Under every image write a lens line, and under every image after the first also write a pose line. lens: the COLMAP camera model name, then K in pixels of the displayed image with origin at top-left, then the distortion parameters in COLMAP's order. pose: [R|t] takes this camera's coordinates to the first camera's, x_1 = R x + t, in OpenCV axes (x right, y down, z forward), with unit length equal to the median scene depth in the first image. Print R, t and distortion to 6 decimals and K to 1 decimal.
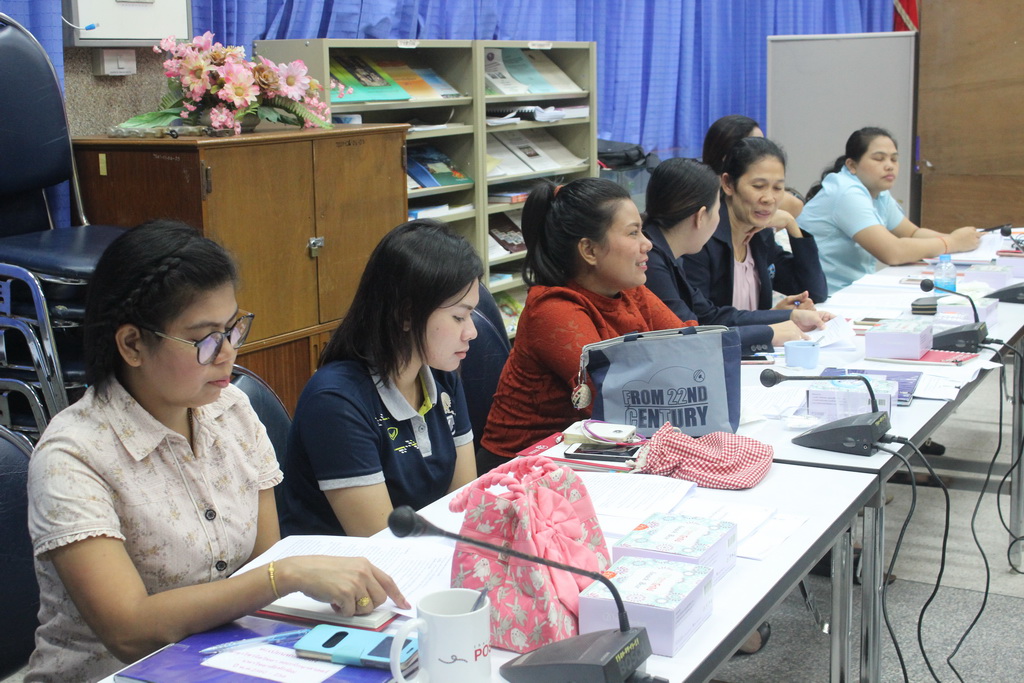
lens RADIAL K [[1455.6, 0, 512.0], [0, 1455.6, 341.5], [0, 0, 1]] dist [-0.036603, 0.058325]
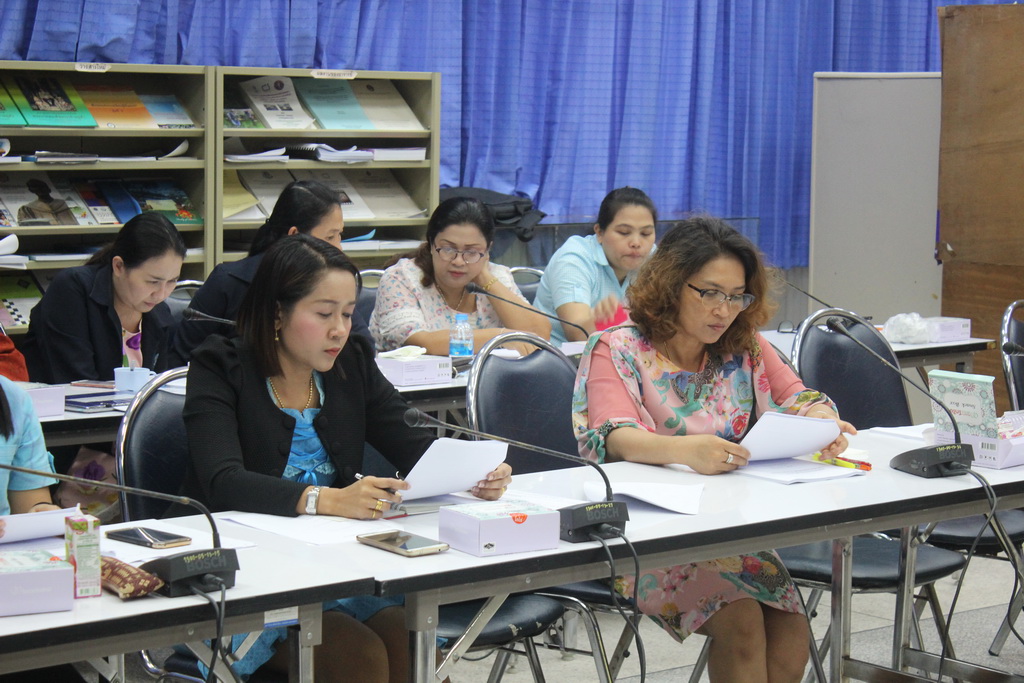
lens RADIAL K [[2489.6, 0, 512.0], [0, 2489.6, 341.5], [0, 0, 1]] dist [0.050595, 0.455709]
pose [[0.944291, 0.071004, -0.321360, 0.661539], [-0.098244, 0.992744, -0.069338, 0.050488], [0.314105, 0.097047, 0.944415, -0.382778]]
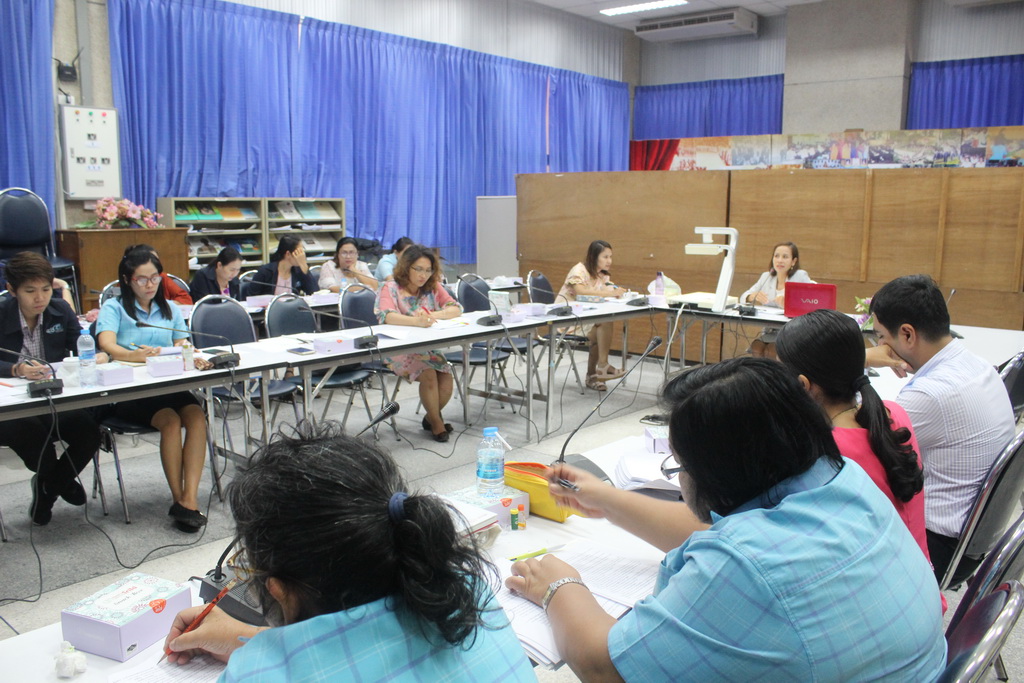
lens RADIAL K [[866.6, 0, 512.0], [0, 866.6, 341.5], [0, 0, 1]] dist [-0.182591, 0.210310]
pose [[0.977893, 0.057258, -0.201114, 0.737942], [-0.063771, 0.997624, -0.026051, 0.061832], [0.199145, 0.038300, 0.979221, -0.399591]]
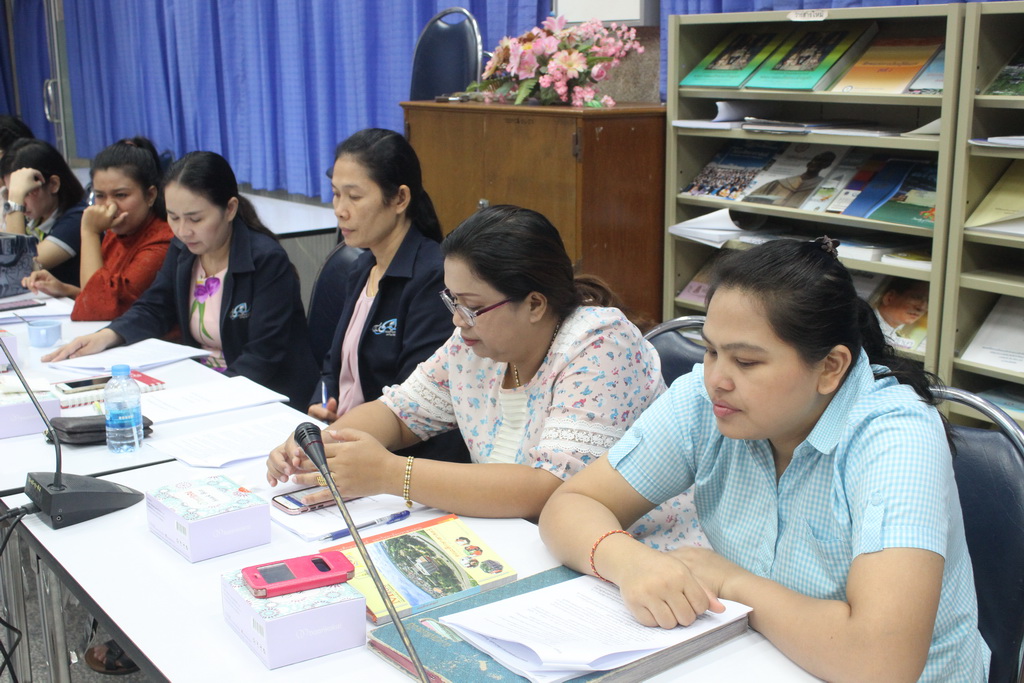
lens RADIAL K [[1210.3, 0, 512.0], [0, 1210.3, 341.5], [0, 0, 1]] dist [0.012733, -0.009249]
pose [[-0.424499, 0.227984, -0.876256, 0.549274], [-0.155816, 0.934948, 0.318739, -0.208706], [0.891920, 0.271839, -0.361361, 1.061690]]
